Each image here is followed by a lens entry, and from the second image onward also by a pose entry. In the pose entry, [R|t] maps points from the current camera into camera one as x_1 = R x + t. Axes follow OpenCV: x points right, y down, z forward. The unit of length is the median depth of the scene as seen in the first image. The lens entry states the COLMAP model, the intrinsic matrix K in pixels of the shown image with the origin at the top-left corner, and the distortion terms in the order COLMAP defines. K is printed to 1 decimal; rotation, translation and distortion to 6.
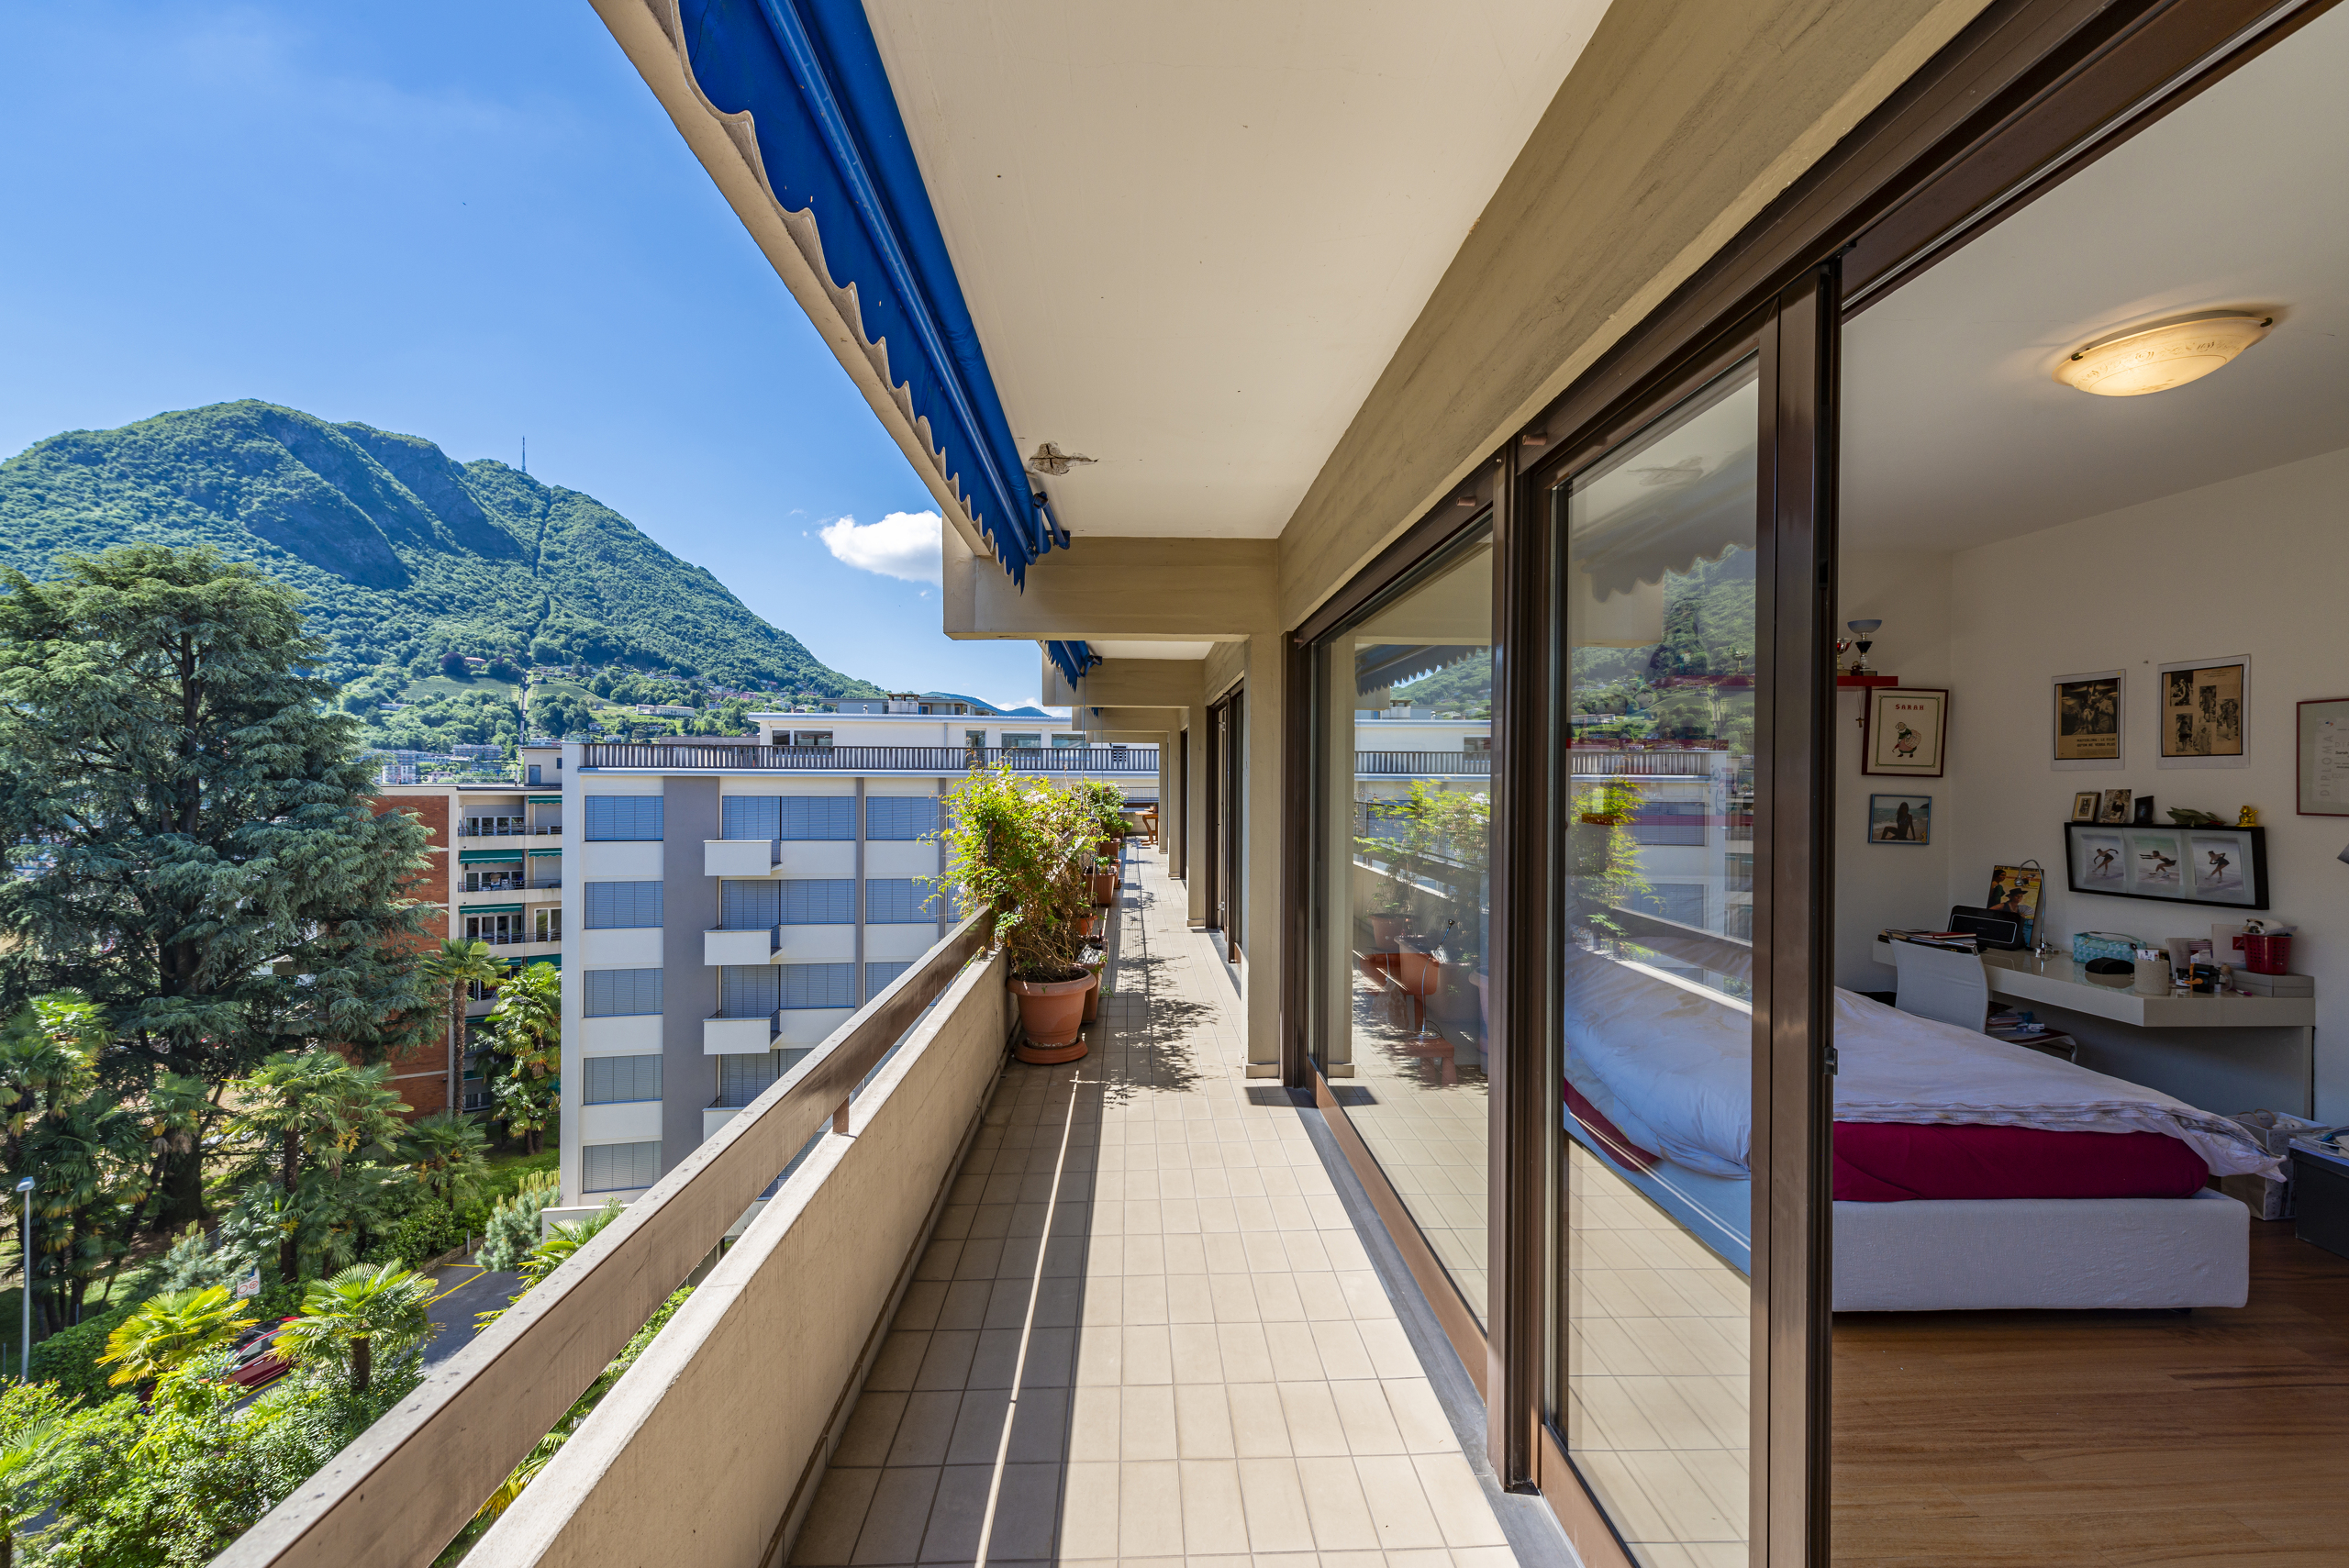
lens RADIAL K [[927.4, 0, 1177.2], [0, 927.4, 787.9], [0, 0, 1]] dist [-0.001579, -0.000096]
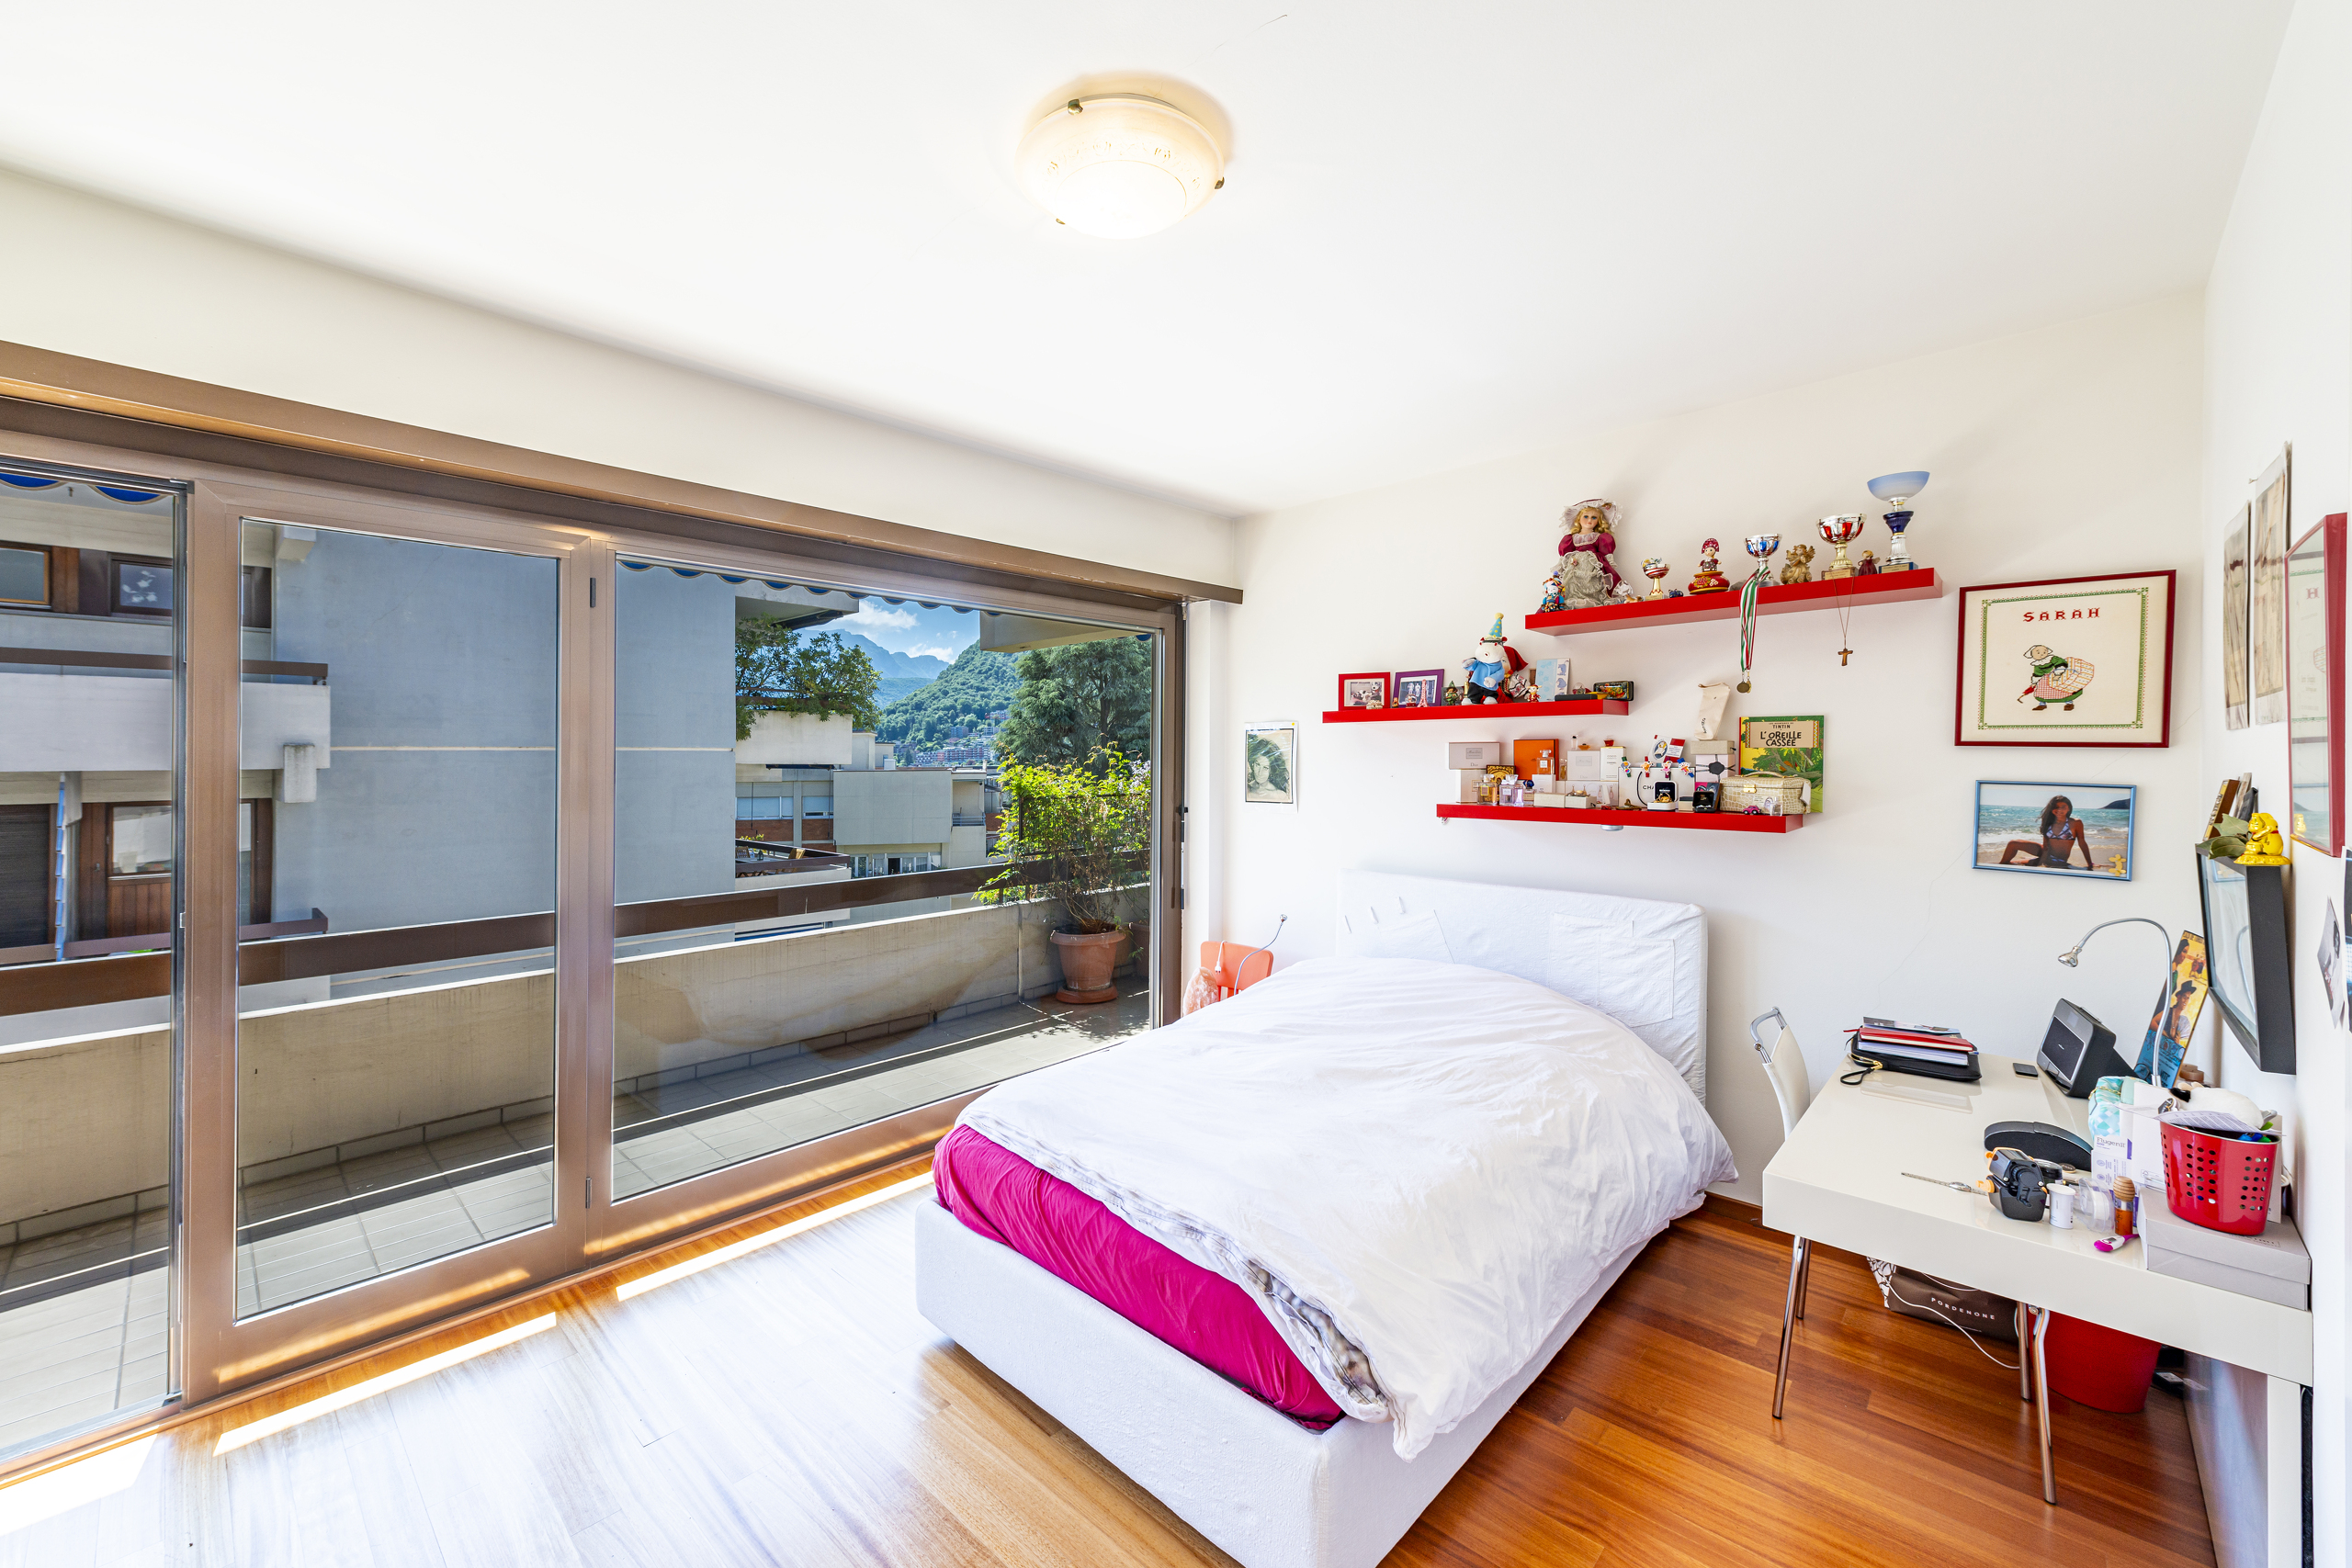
lens RADIAL K [[928.5, 0, 1174.6], [0, 928.5, 765.9], [0, 0, 1]] dist [-0.001579, -0.000096]
pose [[0.692052, -0.003279, -0.721840, 0.817845], [-0.000129, 0.999989, -0.004667, 0.000796], [0.721848, 0.003323, 0.692044, 0.272587]]
